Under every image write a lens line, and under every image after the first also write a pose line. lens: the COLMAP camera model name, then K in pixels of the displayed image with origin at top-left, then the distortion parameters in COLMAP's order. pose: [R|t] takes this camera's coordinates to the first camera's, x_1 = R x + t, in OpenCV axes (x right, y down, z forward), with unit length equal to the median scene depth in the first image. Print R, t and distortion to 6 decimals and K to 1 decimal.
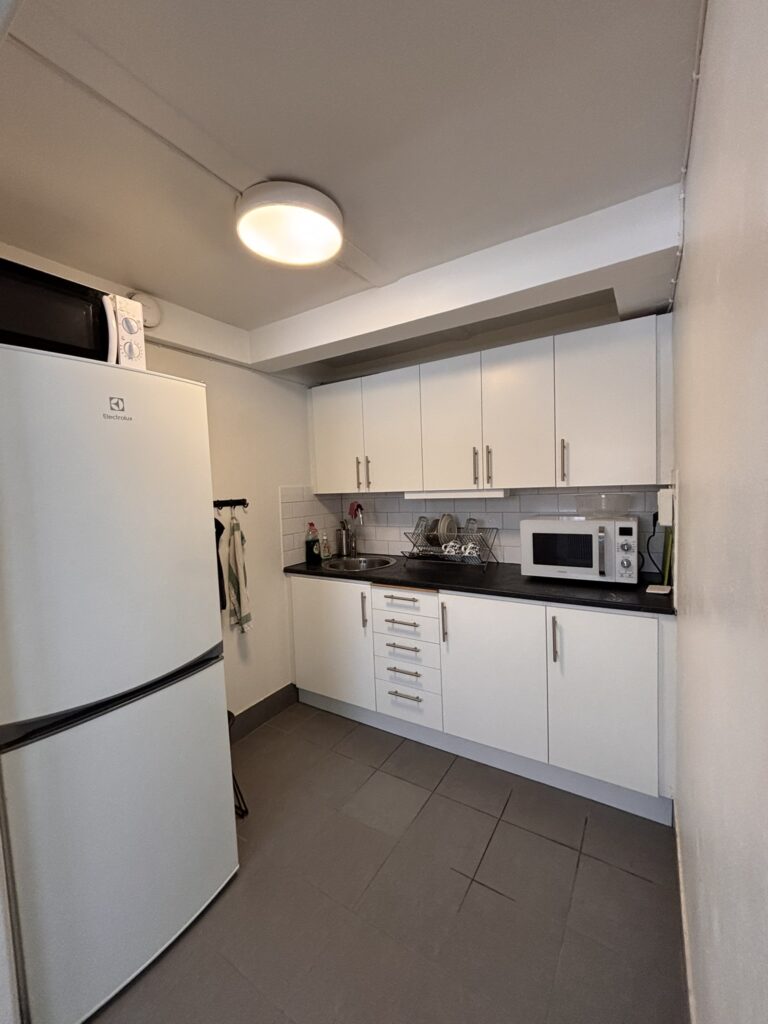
lens RADIAL K [[414.5, 0, 384.0], [0, 414.5, 512.0], [0, 0, 1]] dist [0.008964, -0.000278]
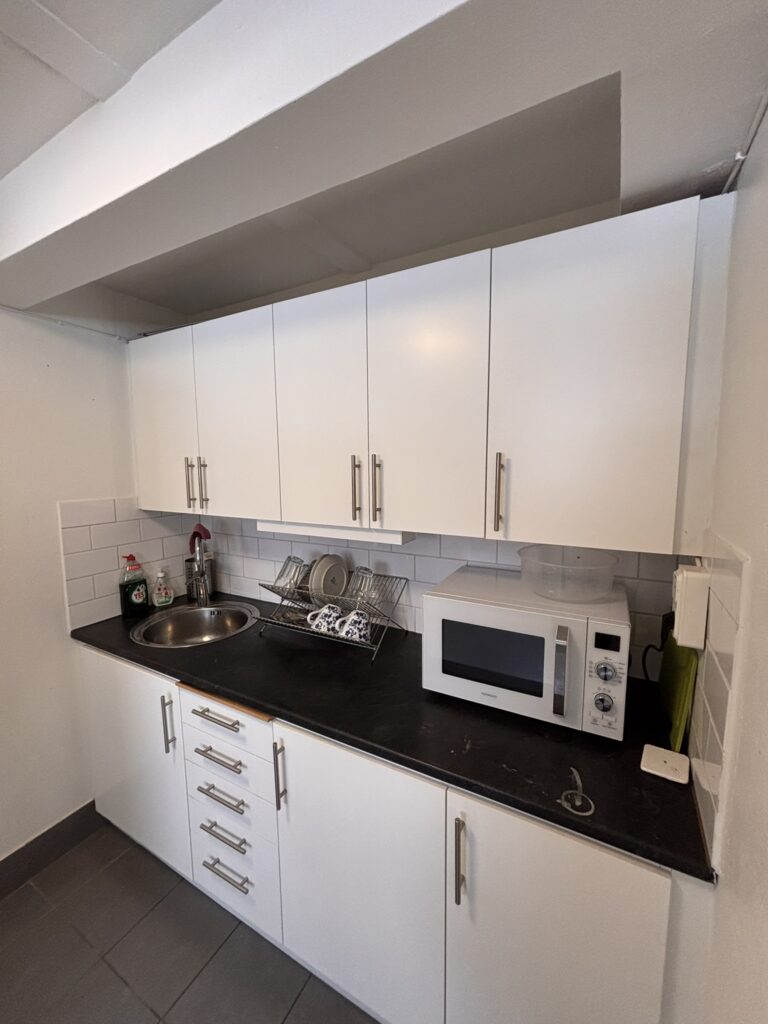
lens RADIAL K [[411.9, 0, 384.0], [0, 411.9, 512.0], [0, 0, 1]] dist [0.014993, 0.000113]
pose [[0.998129, 0.024857, 0.055854, 0.231162], [-0.028025, 0.998000, 0.056663, -0.113331], [-0.054334, -0.058122, 0.996830, 0.433570]]
